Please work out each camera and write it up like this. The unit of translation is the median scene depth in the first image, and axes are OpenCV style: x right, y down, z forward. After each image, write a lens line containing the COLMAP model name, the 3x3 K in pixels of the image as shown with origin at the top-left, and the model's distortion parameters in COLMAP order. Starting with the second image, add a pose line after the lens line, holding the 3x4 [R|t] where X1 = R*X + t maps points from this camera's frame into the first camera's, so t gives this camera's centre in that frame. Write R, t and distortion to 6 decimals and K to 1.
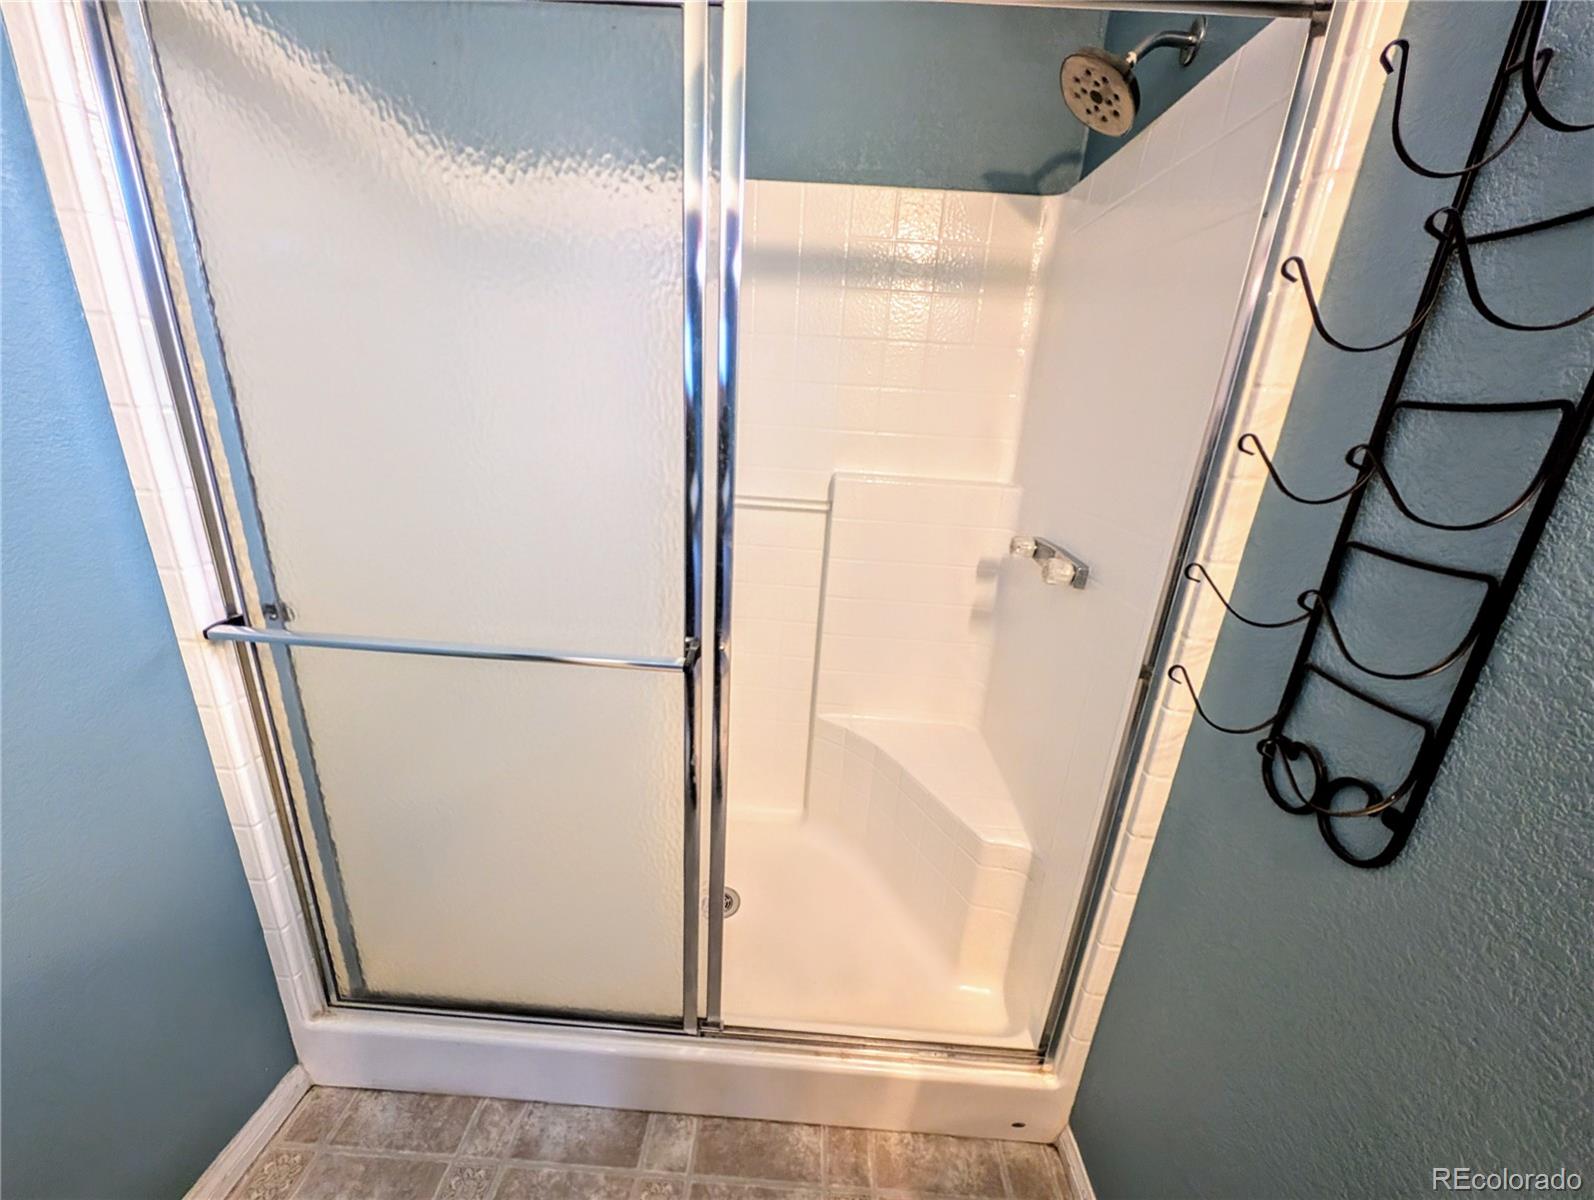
lens RADIAL K [[596.6, 0, 799.9], [0, 596.6, 596.7], [0, 0, 1]] dist [0.023683, -0.010672]
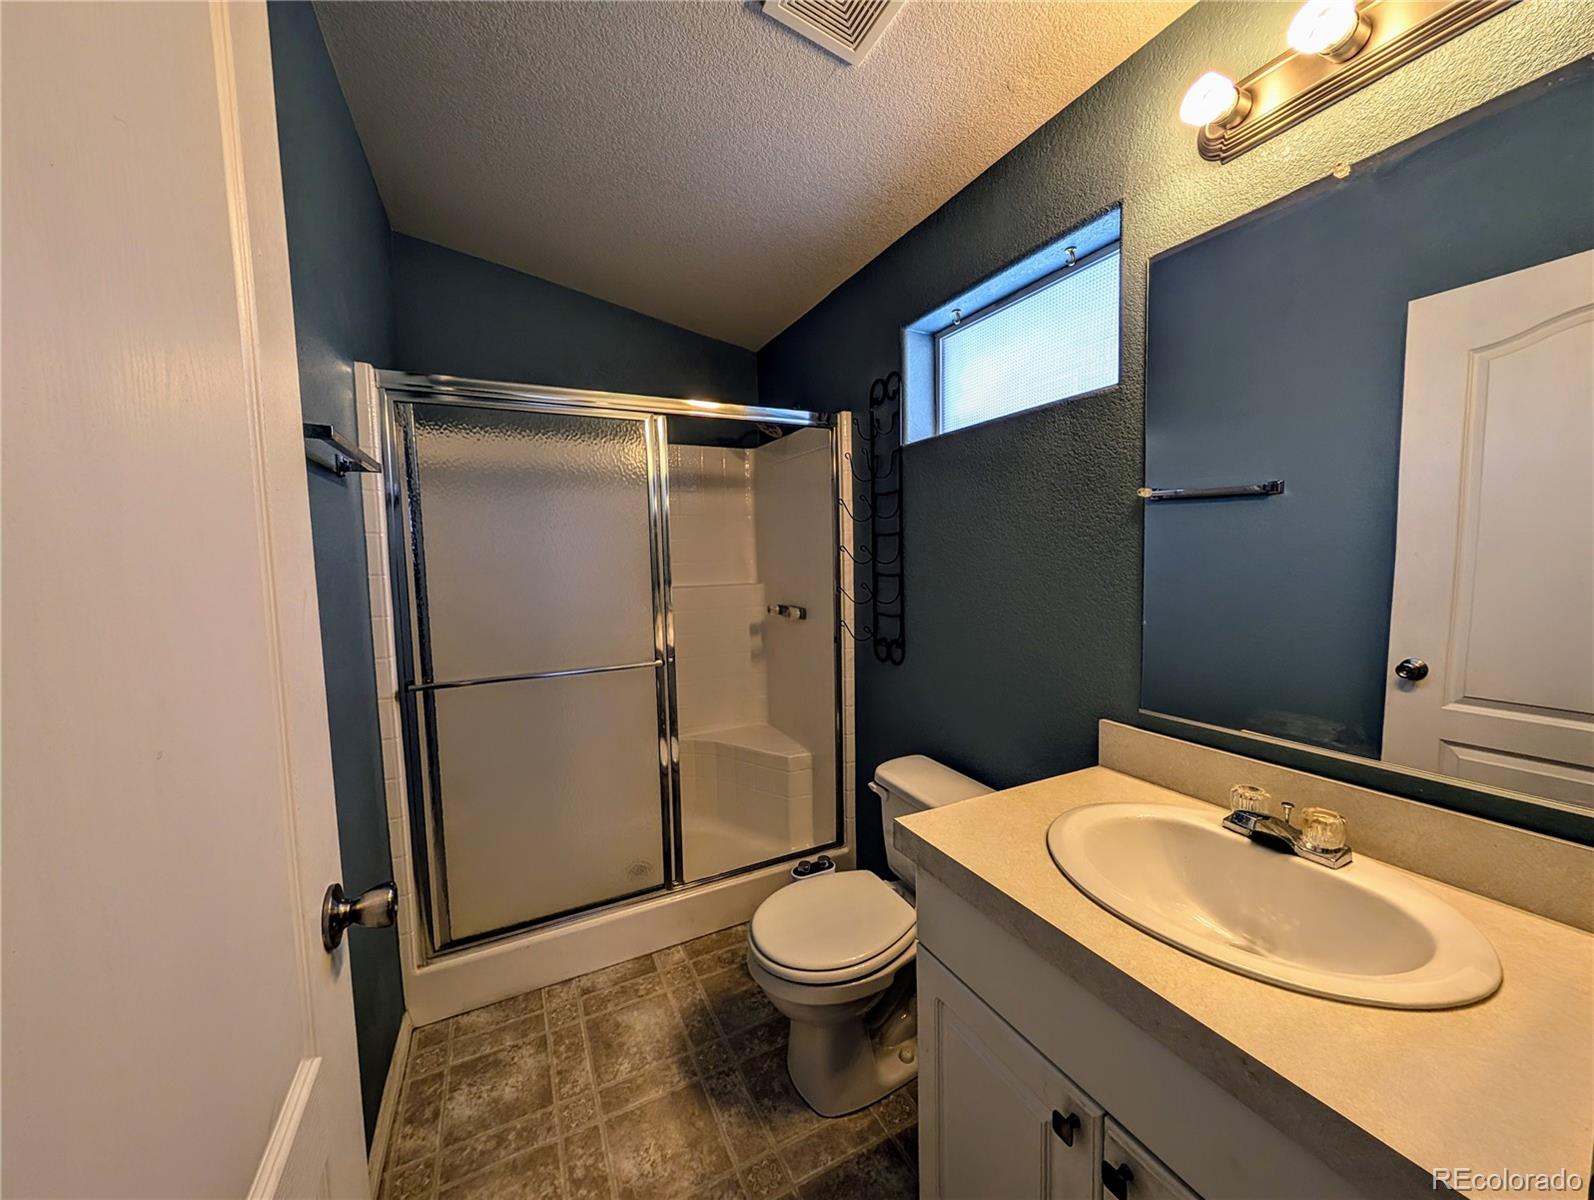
lens RADIAL K [[597.7, 0, 797.1], [0, 597.7, 597.3], [0, 0, 1]] dist [0.019619, -0.010726]
pose [[0.877426, -0.120410, 0.464355, -0.560921], [0.221711, 0.960187, -0.169954, 0.273461], [-0.425404, 0.252075, 0.869189, -0.909540]]
